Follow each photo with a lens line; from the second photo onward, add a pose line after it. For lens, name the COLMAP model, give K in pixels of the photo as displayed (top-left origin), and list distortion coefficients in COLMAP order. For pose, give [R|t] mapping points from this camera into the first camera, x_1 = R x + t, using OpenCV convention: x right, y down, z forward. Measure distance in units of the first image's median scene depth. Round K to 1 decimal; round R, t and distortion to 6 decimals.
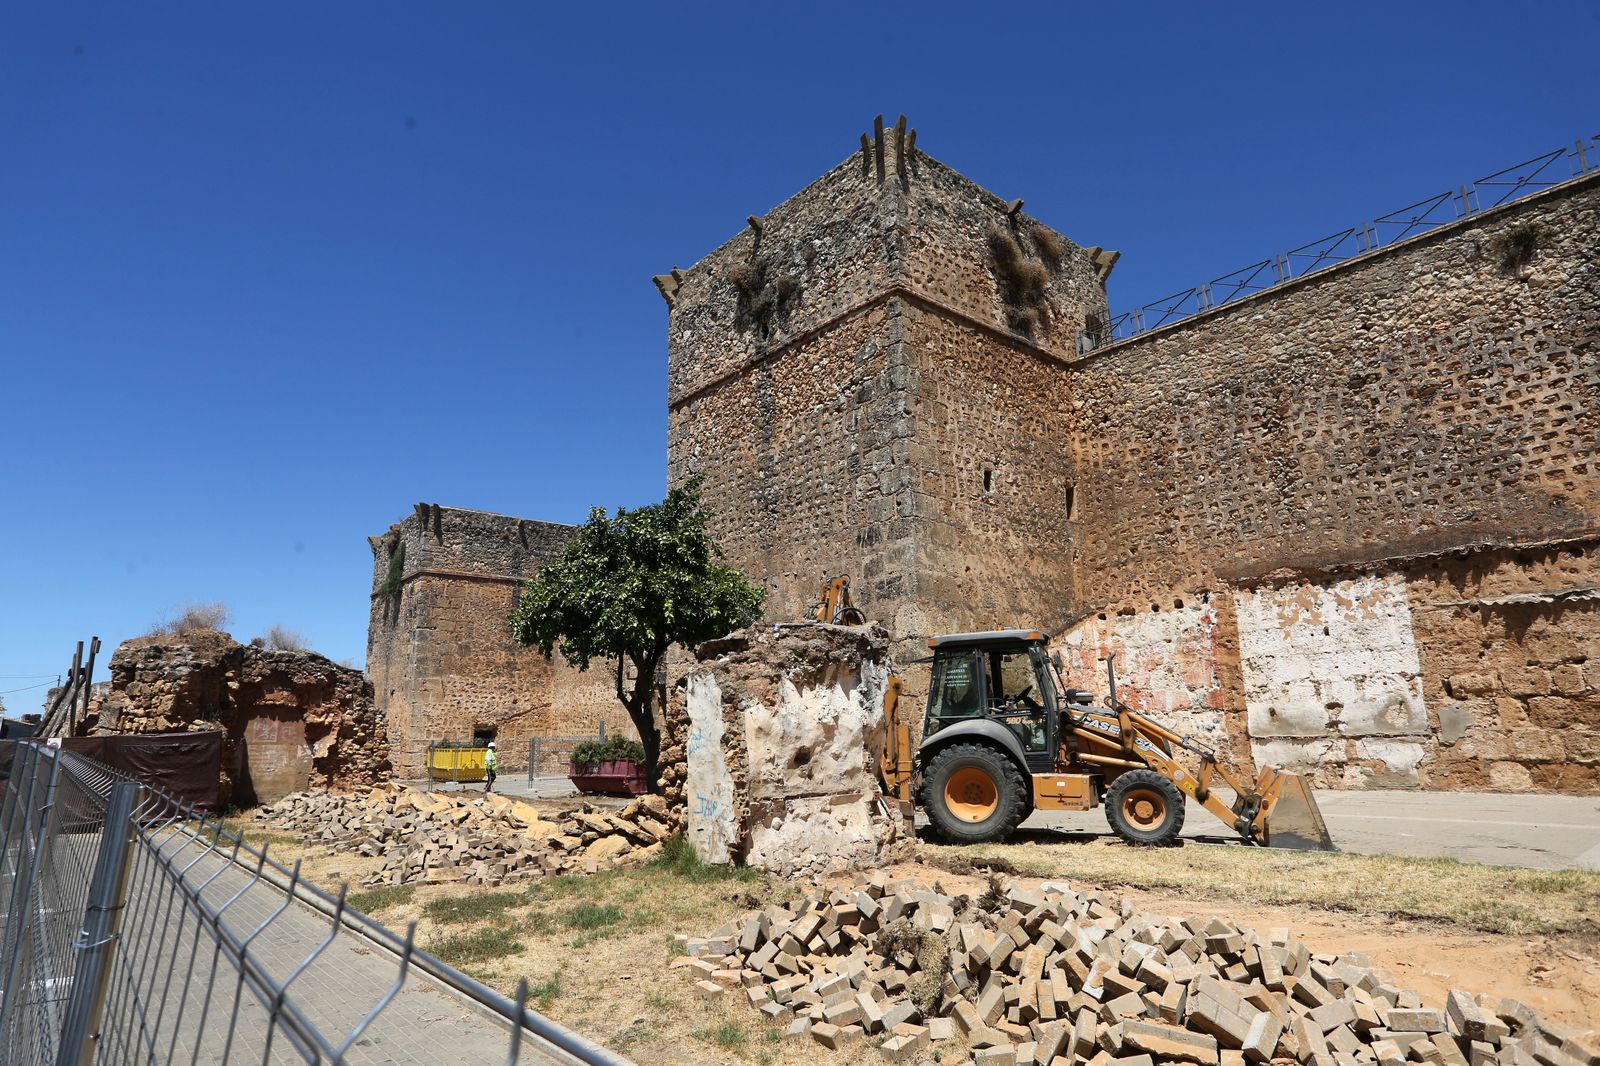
lens RADIAL K [[922.4, 0, 783.6], [0, 922.4, 523.4], [0, 0, 1]] dist [-0.053082, 0.031107]
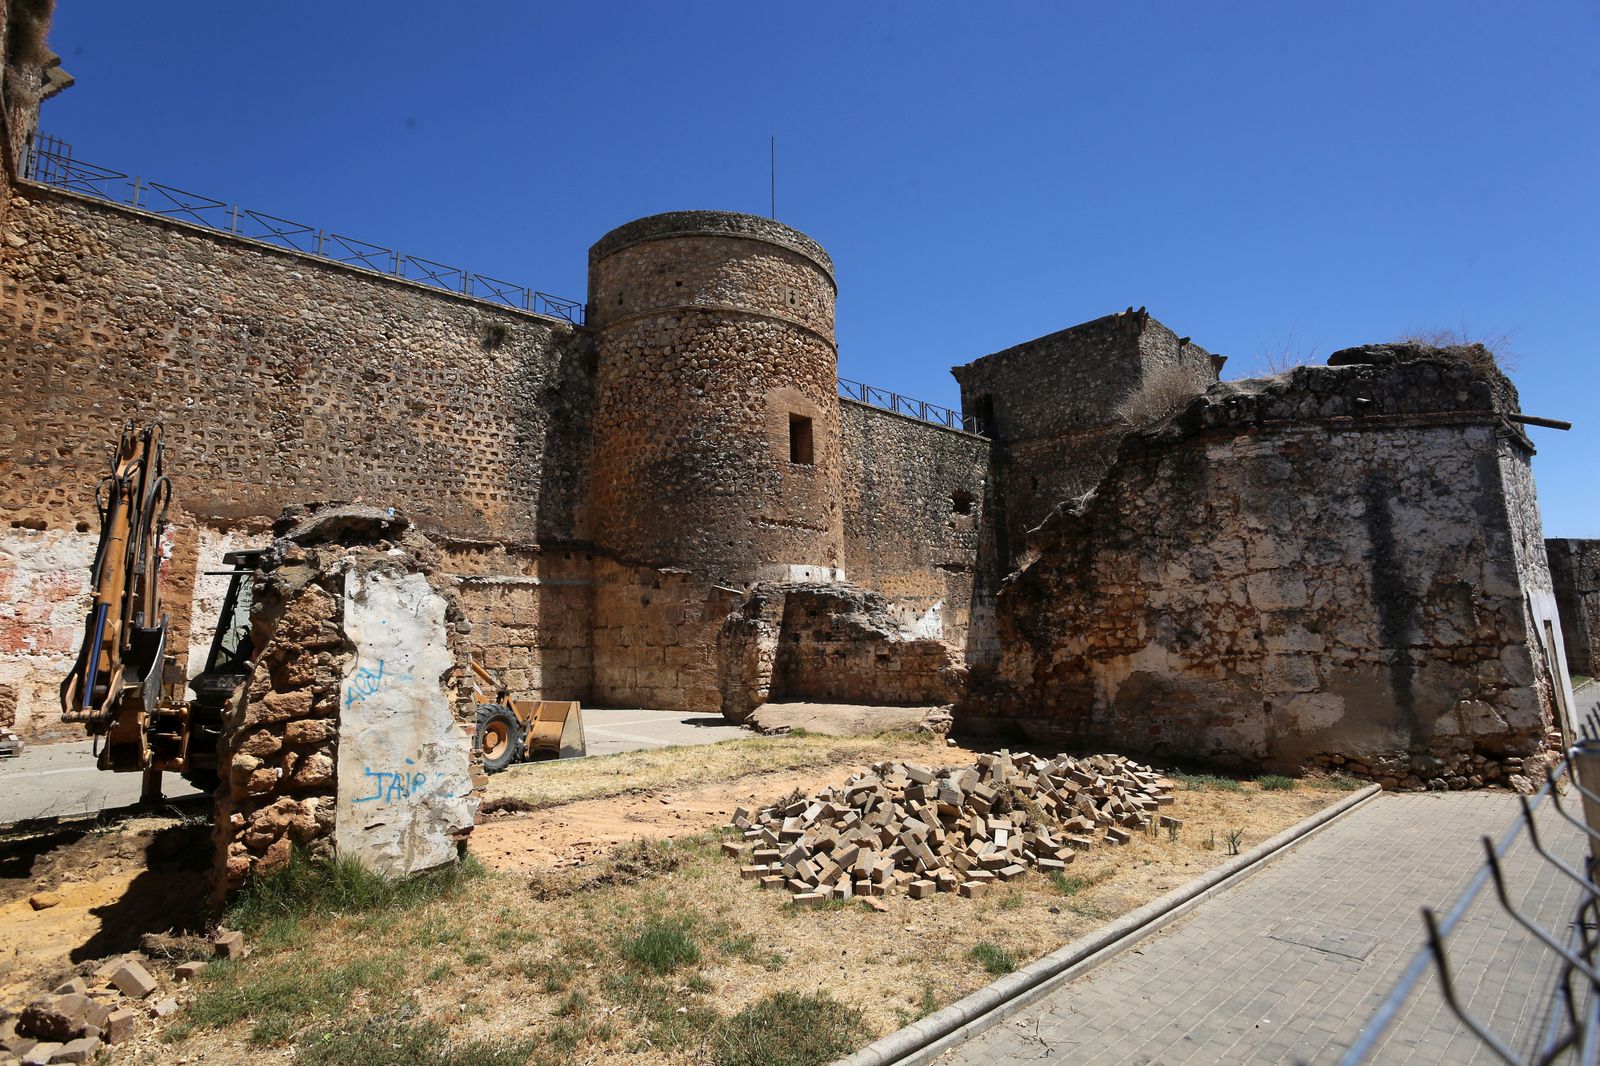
lens RADIAL K [[794.6, 0, 808.1], [0, 794.6, 527.8], [0, 0, 1]] dist [-0.064902, 0.026041]
pose [[-0.027832, 0.171953, 0.984712, -0.317406], [-0.200419, 0.964131, -0.174023, 0.088613], [-0.979315, -0.202199, 0.007628, 0.379657]]
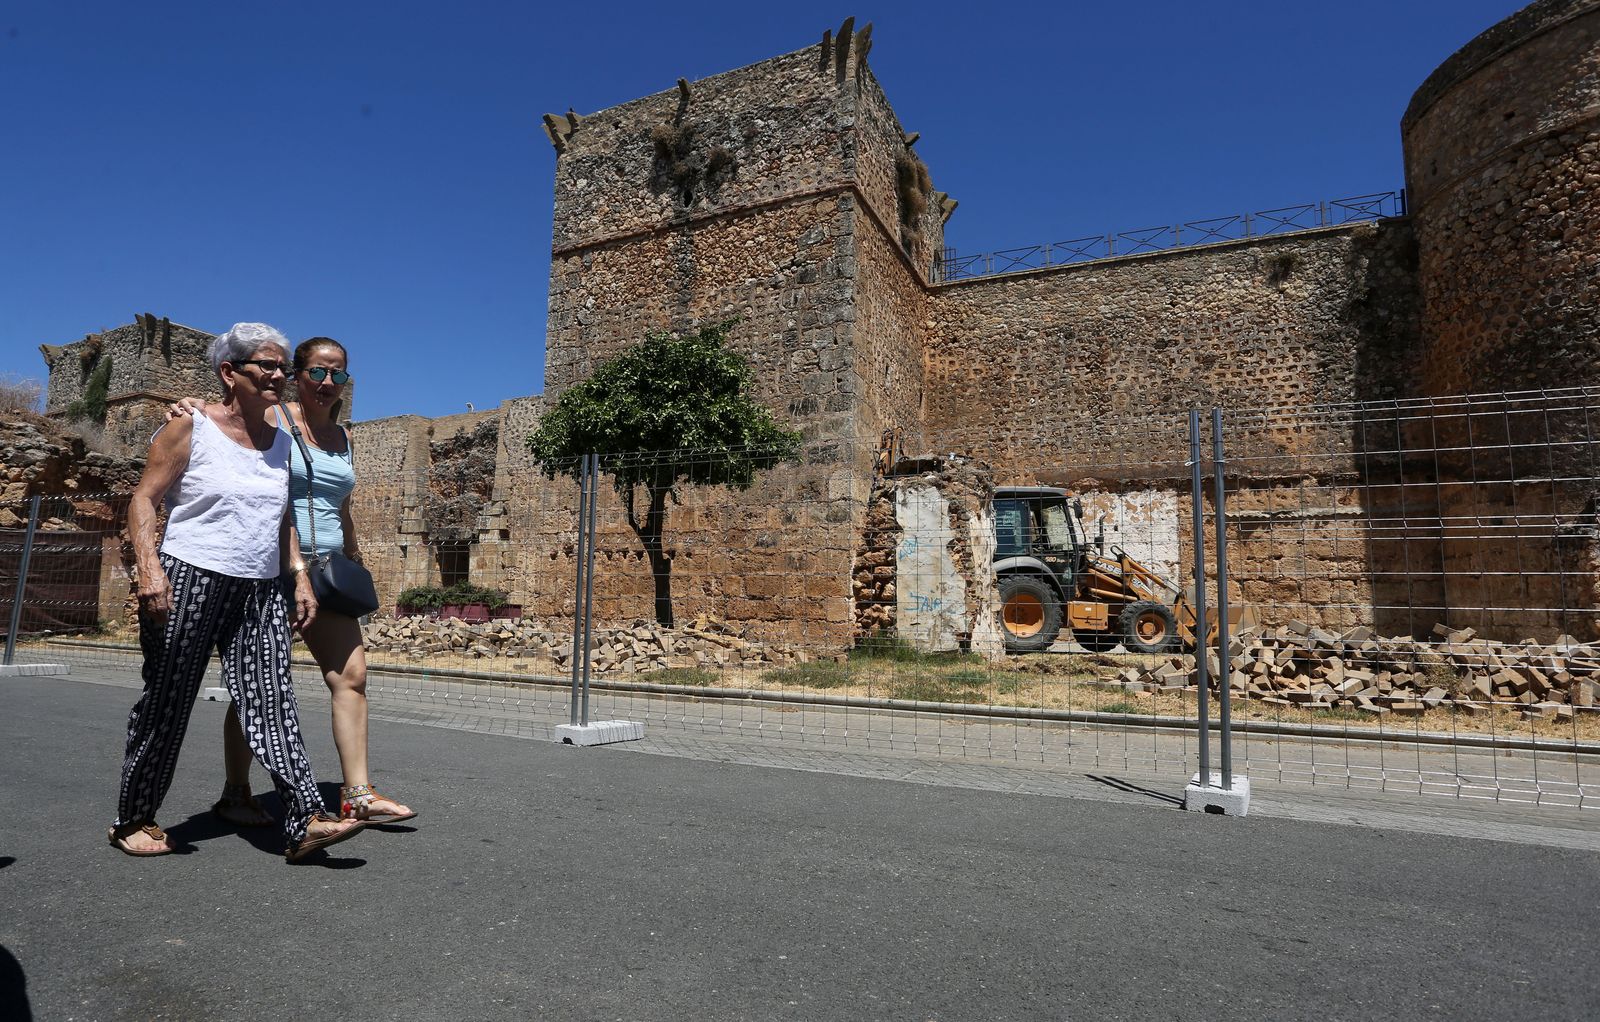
lens RADIAL K [[845.5, 0, 768.4], [0, 845.5, 538.9], [0, 0, 1]] dist [-0.056580, 0.016188]
pose [[0.910446, 0.080767, 0.405666, -0.340869], [-0.130237, 0.986842, 0.095817, 0.078469], [-0.392590, -0.140069, 0.908985, 0.074929]]
